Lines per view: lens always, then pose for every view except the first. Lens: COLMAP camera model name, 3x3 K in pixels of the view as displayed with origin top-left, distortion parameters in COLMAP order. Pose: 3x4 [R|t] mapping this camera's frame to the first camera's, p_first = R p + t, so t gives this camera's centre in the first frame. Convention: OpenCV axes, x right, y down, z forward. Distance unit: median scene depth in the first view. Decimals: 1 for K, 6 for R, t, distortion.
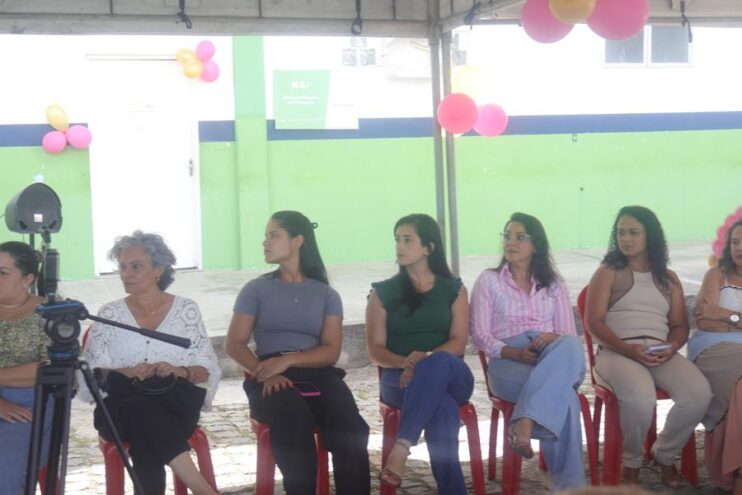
lens RADIAL K [[1105.5, 0, 371.1], [0, 1105.5, 250.9], [0, 0, 1]] dist [0.033345, 0.000000]
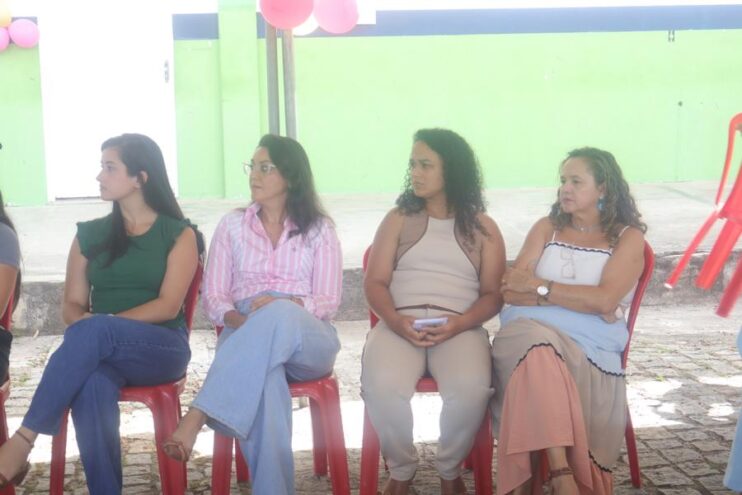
lens RADIAL K [[1329.8, 0, 371.0], [0, 1329.8, 245.2], [0, 0, 1]] dist [0.032405, 0.000000]
pose [[0.979192, 0.034035, -0.200064, 0.384050], [-0.023257, 0.998161, 0.055980, -0.011825], [0.201601, -0.050163, 0.978182, 0.124031]]
